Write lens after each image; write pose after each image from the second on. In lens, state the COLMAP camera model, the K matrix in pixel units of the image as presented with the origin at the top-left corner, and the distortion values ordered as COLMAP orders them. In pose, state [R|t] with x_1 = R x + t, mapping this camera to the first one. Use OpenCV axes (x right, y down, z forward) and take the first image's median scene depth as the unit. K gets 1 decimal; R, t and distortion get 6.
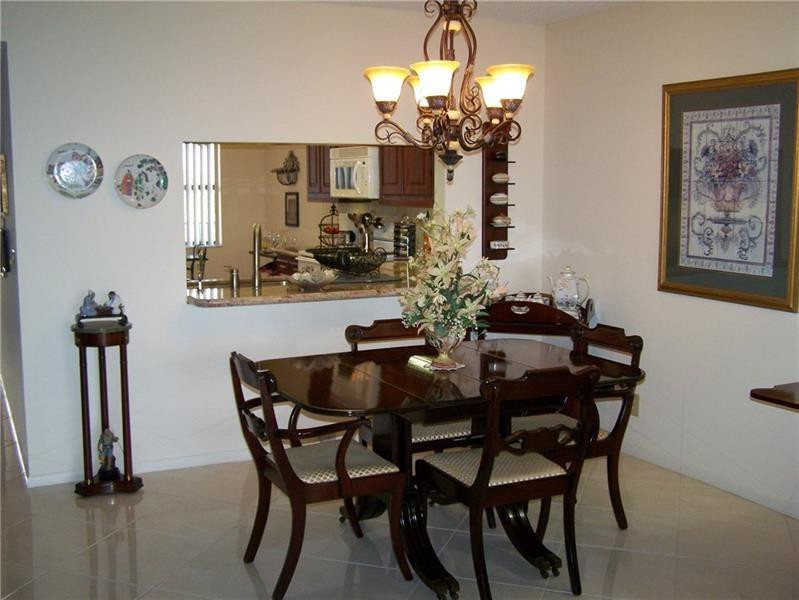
lens RADIAL K [[887.8, 0, 398.6], [0, 887.8, 300.1], [0, 0, 1]] dist [-0.100531, 0.000000]
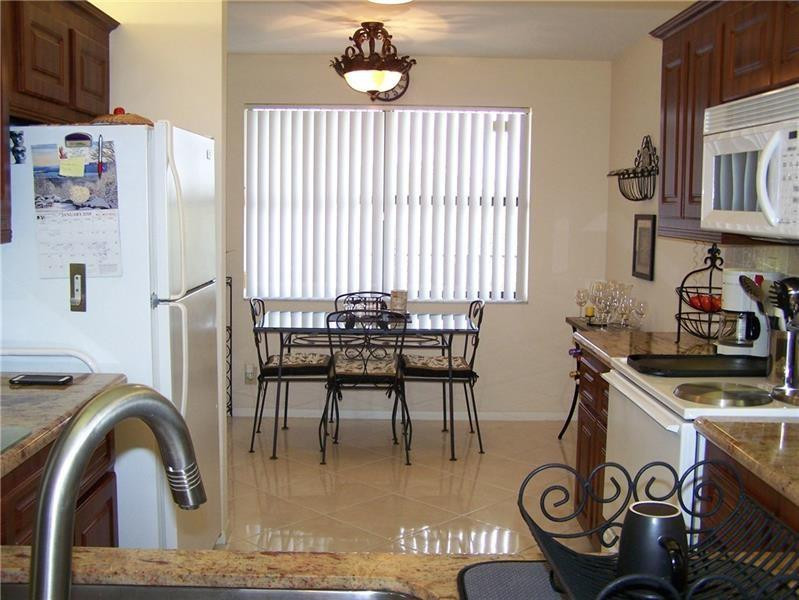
lens RADIAL K [[887.8, 0, 398.5], [0, 887.8, 297.1], [0, 0, 1]] dist [-0.100531, 0.000000]
pose [[0.895809, 0.063202, -0.439923, -0.021114], [-0.073865, 0.997243, -0.007141, -0.067765], [0.438258, 0.038892, 0.898007, 0.544422]]
